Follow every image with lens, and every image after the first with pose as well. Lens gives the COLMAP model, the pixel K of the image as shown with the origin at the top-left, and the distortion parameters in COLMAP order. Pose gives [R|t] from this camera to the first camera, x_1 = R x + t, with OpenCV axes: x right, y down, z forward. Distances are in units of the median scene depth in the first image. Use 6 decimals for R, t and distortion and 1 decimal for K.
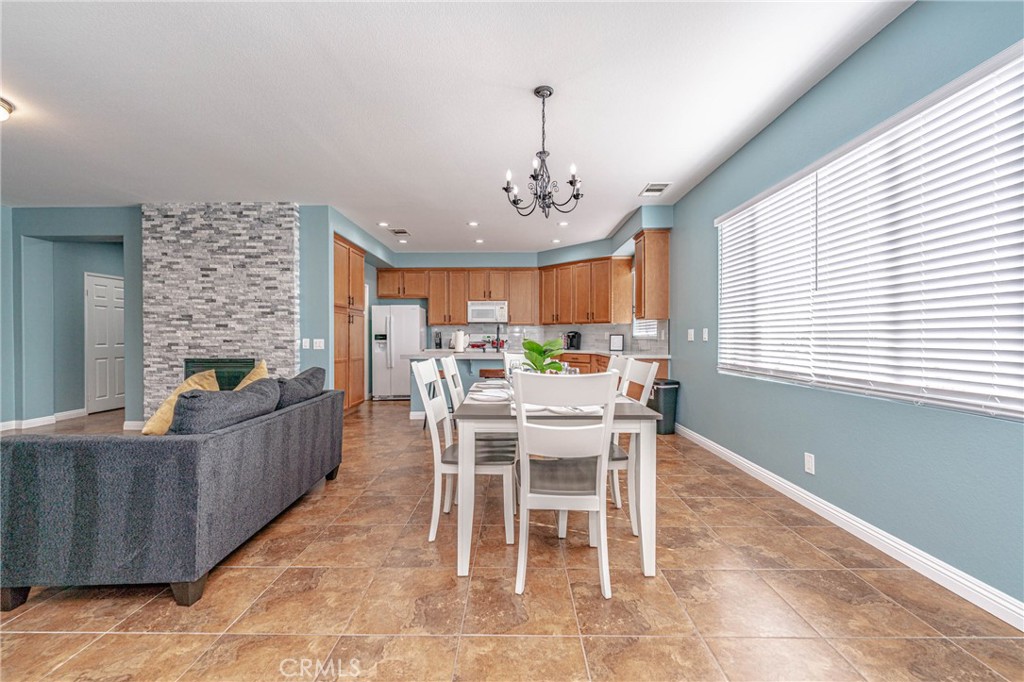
lens RADIAL K [[411.6, 0, 511.0], [0, 411.6, 342.2], [0, 0, 1]] dist [-0.000377, -0.000369]
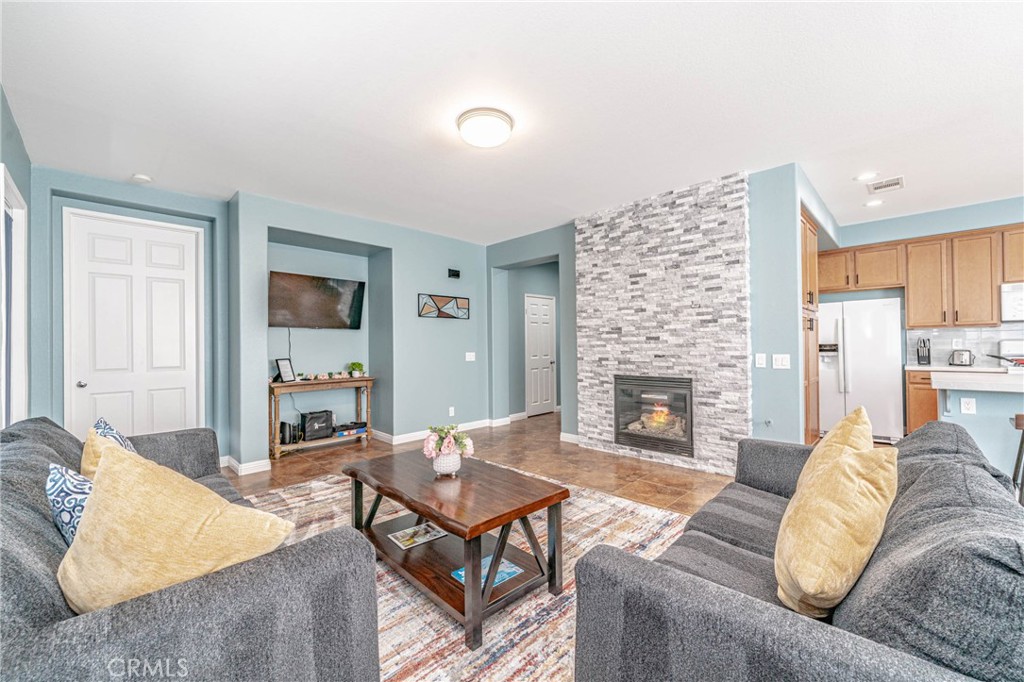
lens RADIAL K [[411.6, 0, 511.0], [0, 411.6, 342.2], [0, 0, 1]] dist [-0.000377, -0.000369]
pose [[0.719225, -0.014333, -0.694629, -0.316006], [0.004987, 0.999868, -0.015469, -0.020108], [0.694759, 0.007662, 0.719201, 0.170551]]
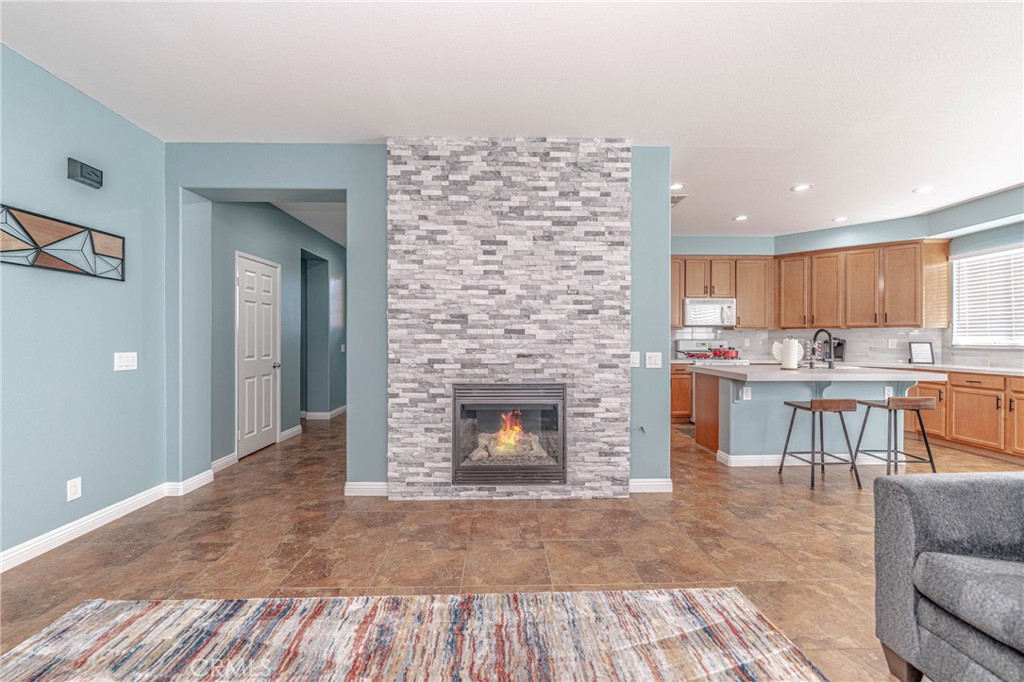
lens RADIAL K [[411.7, 0, 512.0], [0, 411.7, 341.0], [0, 0, 1]] dist [-0.000684, -0.000160]
pose [[0.999267, 0.000528, 0.038274, -0.731385], [-0.000295, 0.999981, -0.006098, -0.021651], [-0.038276, 0.006082, 0.999249, 0.366954]]
